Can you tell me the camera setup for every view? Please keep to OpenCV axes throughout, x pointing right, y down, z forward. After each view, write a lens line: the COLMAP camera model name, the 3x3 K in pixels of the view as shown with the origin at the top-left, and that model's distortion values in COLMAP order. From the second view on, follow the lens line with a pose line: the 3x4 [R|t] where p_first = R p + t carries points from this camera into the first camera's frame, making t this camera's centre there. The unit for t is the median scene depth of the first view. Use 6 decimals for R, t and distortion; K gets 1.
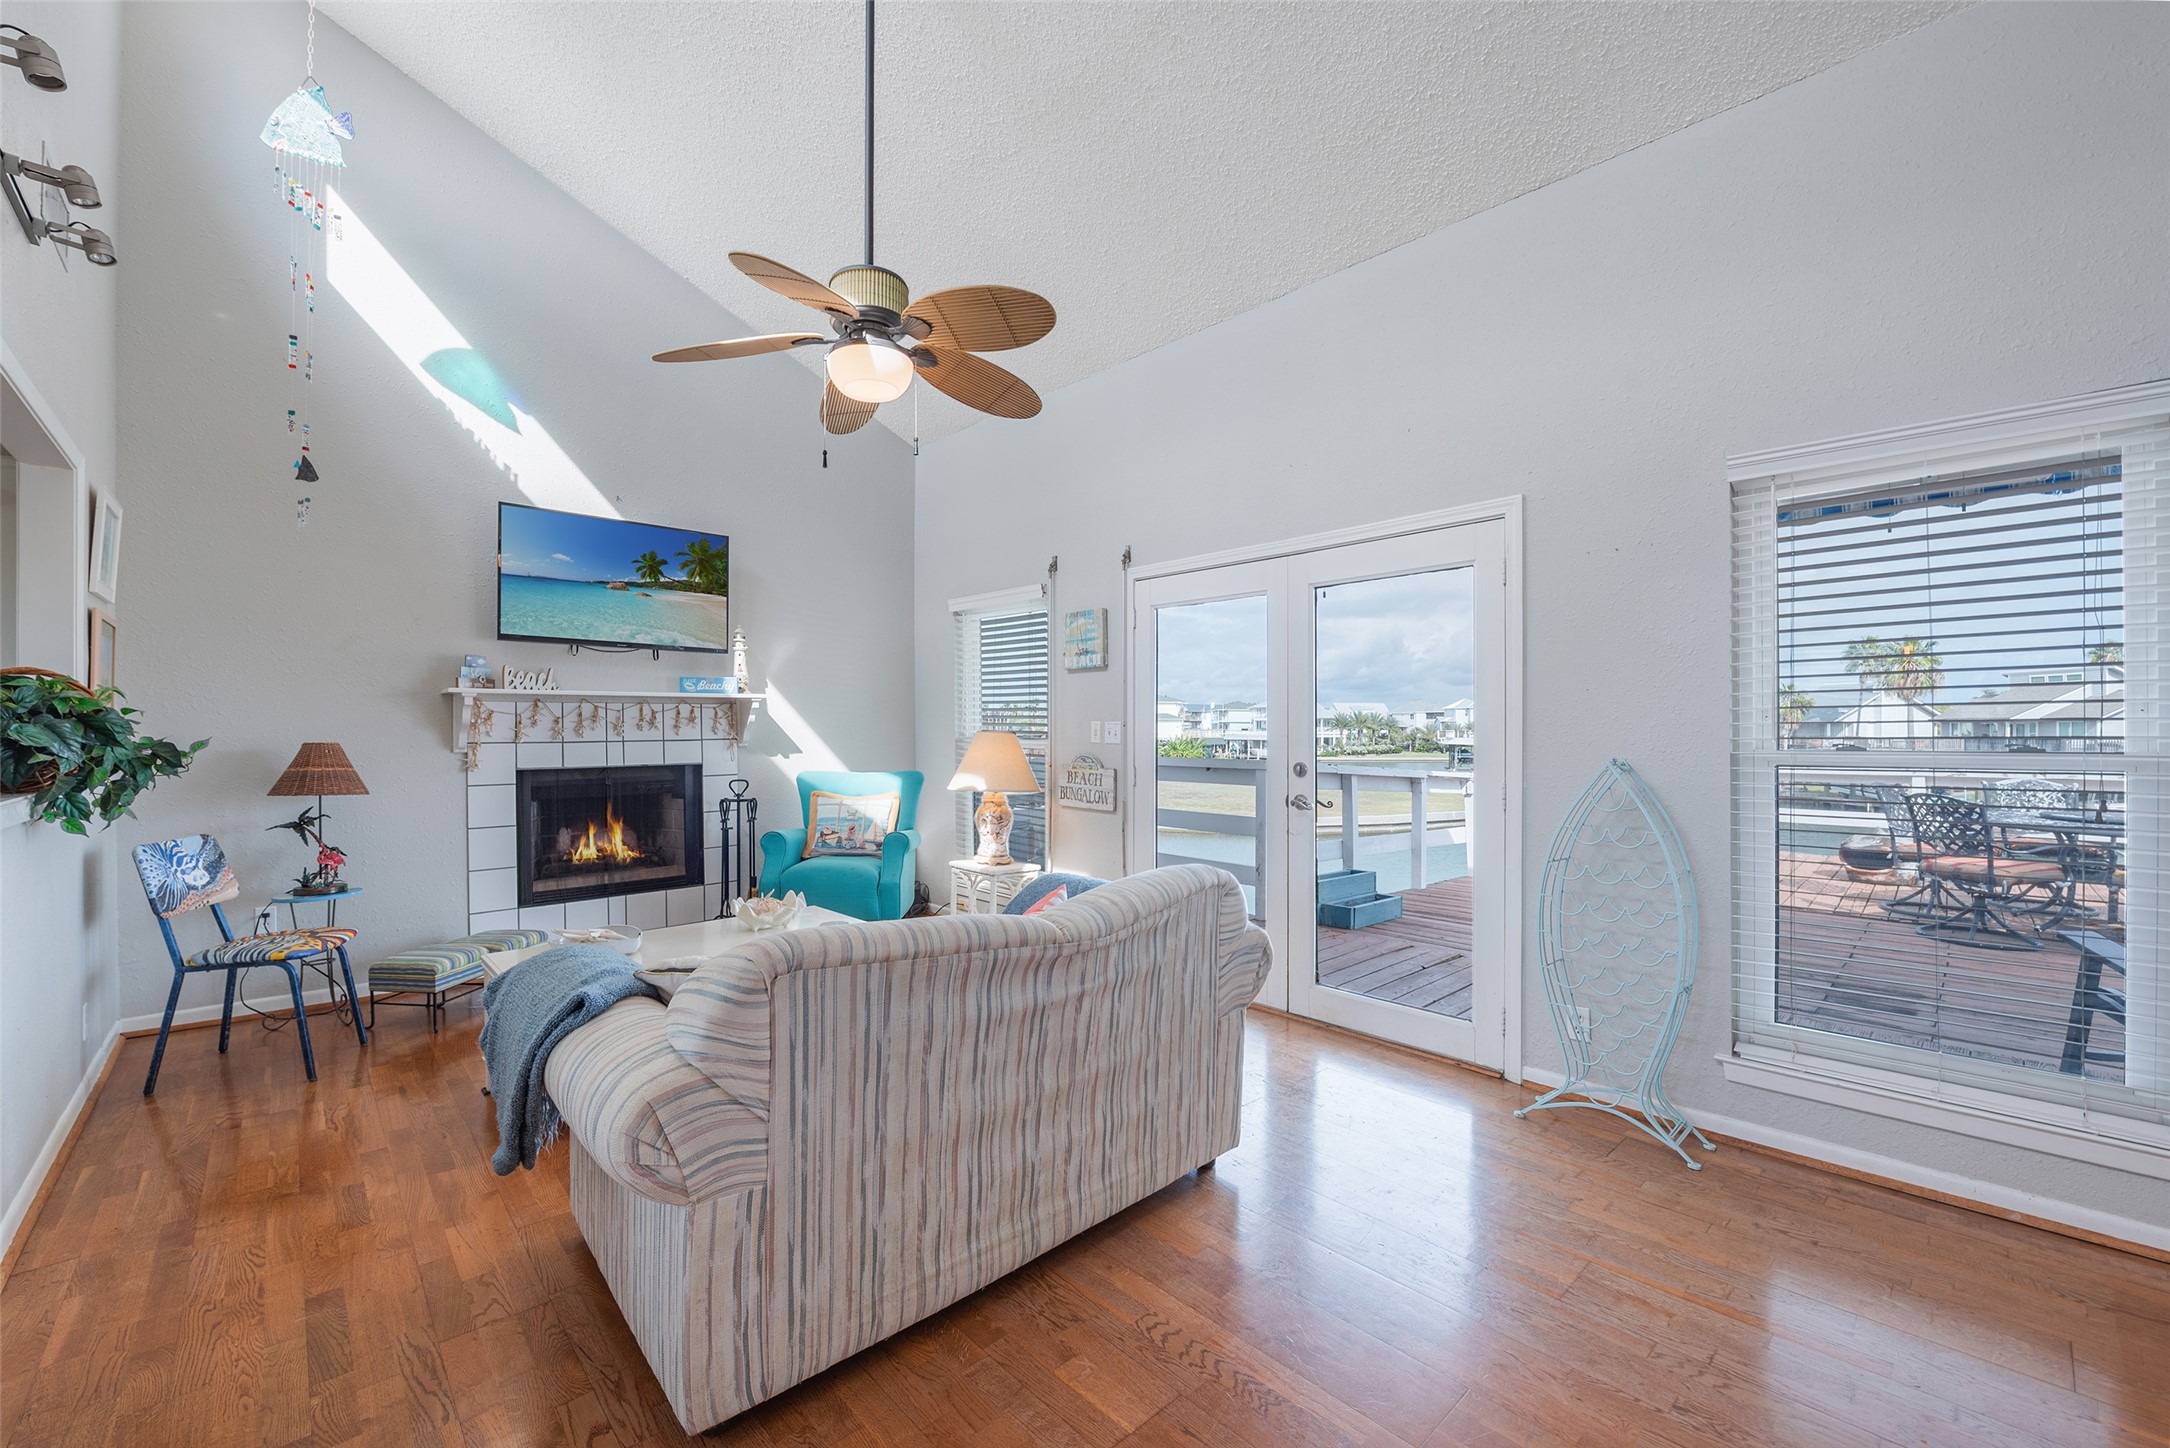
lens RADIAL K [[868.0, 0, 1058.2], [0, 868.0, 730.9], [0, 0, 1]] dist [-0.019093, -0.001743]
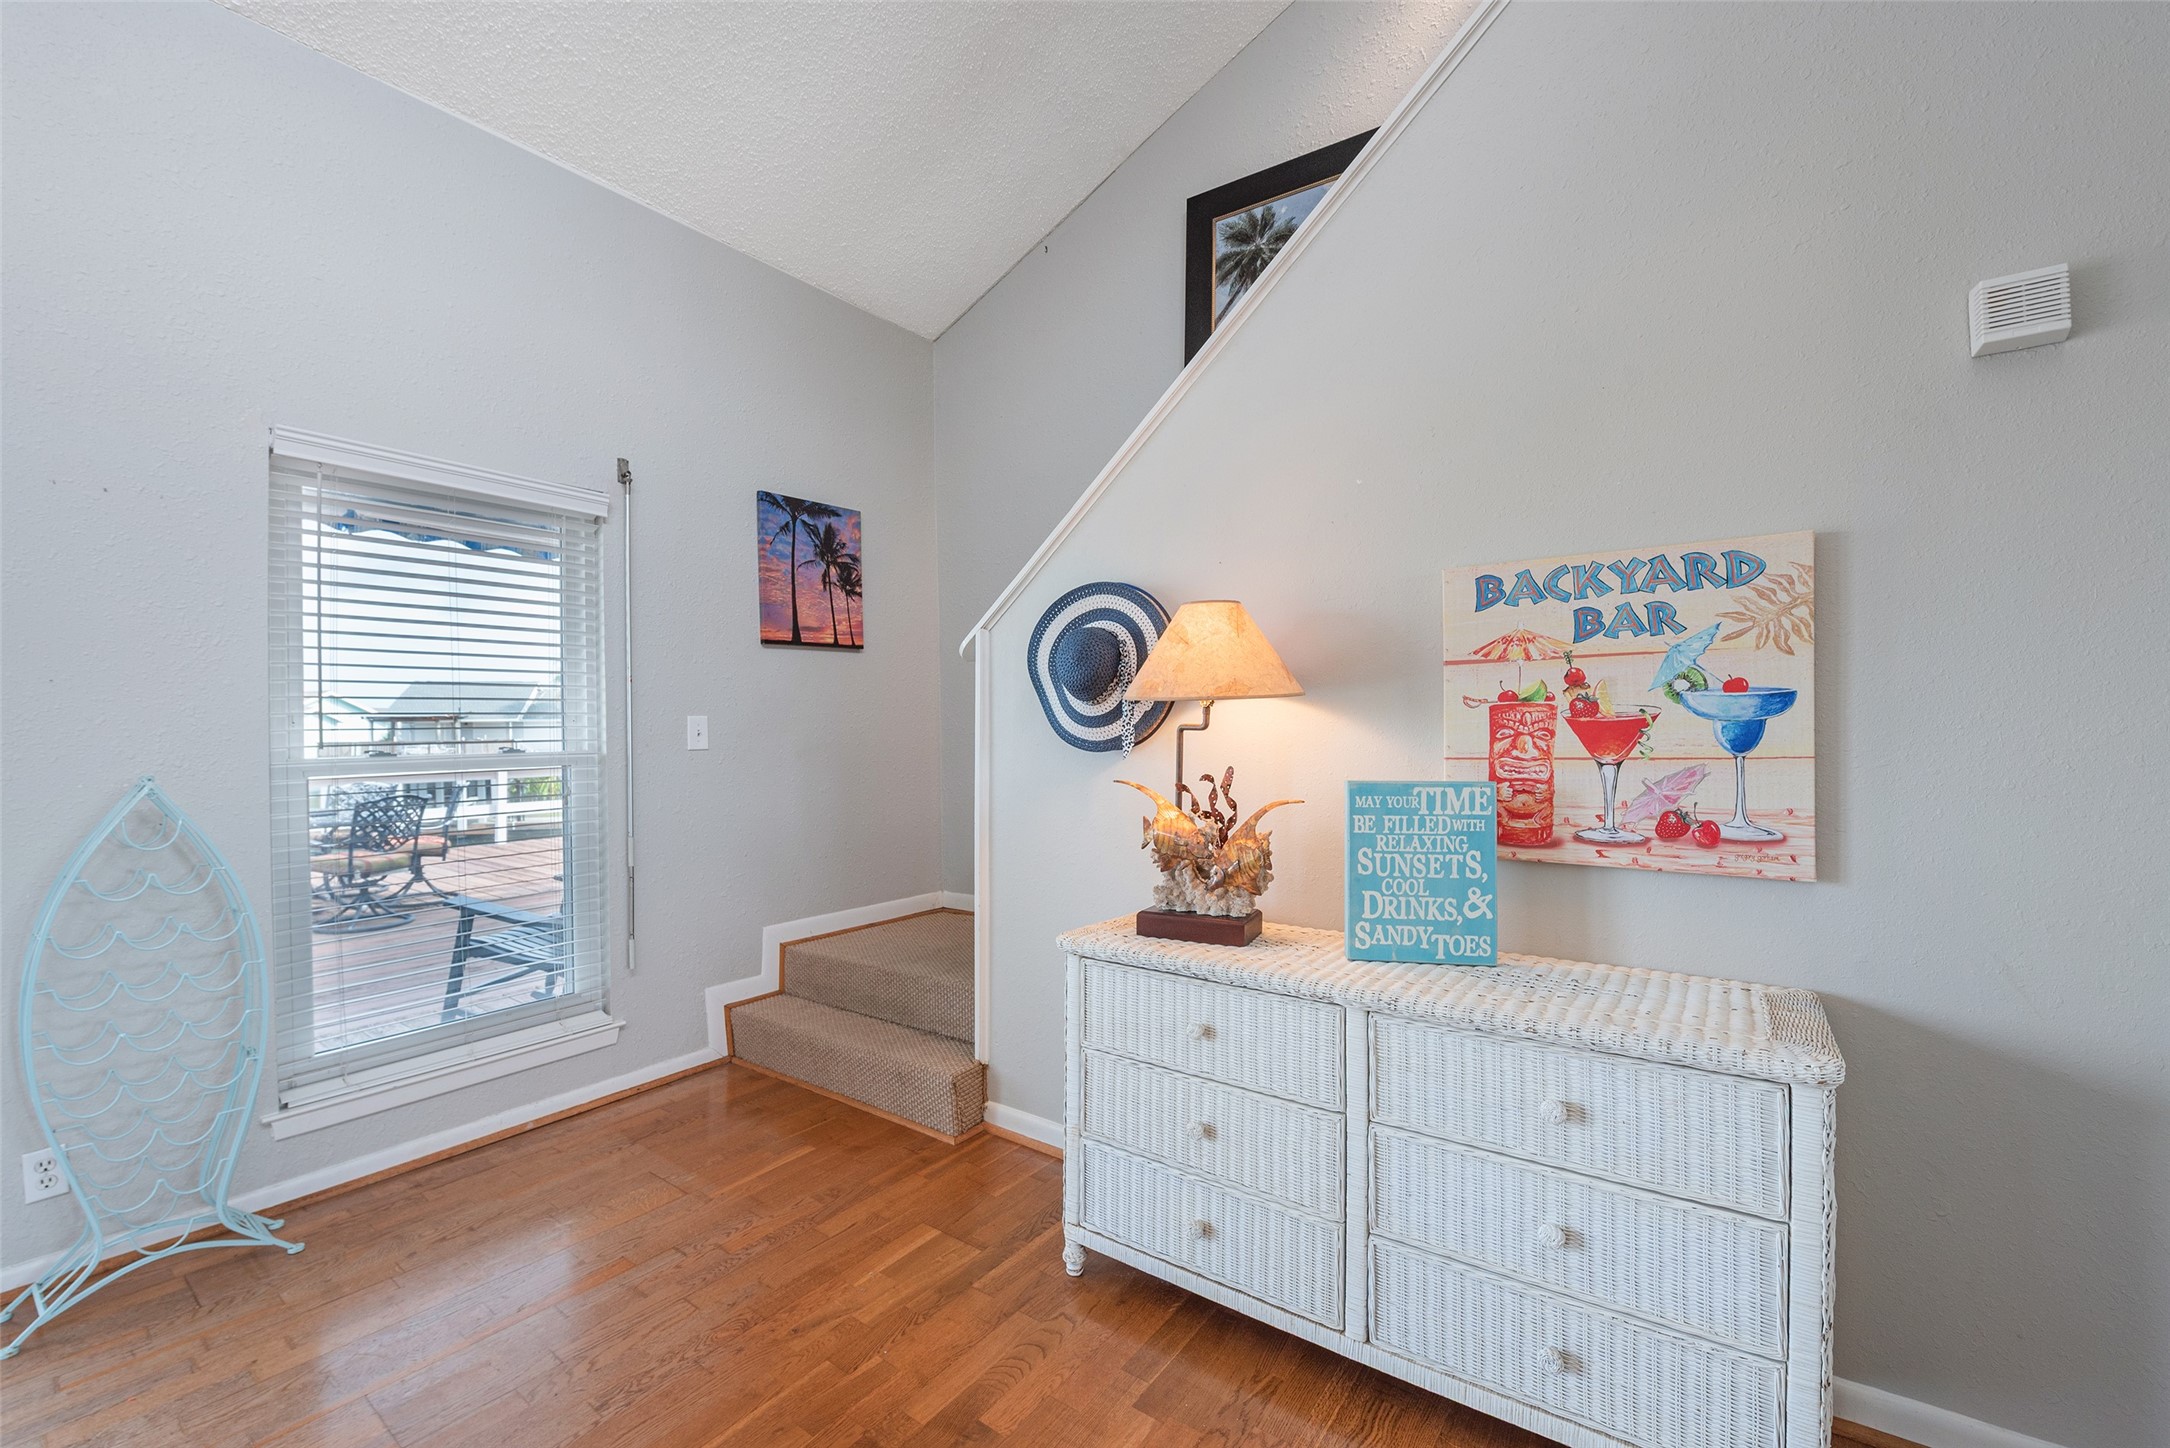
lens RADIAL K [[868.0, 0, 1058.2], [0, 868.0, 730.9], [0, 0, 1]] dist [-0.019093, -0.001743]
pose [[-0.190455, -0.000143, 0.981696, -0.123590], [0.007802, 0.999968, 0.001660, -0.001657], [-0.981665, 0.007975, -0.190448, 0.220373]]
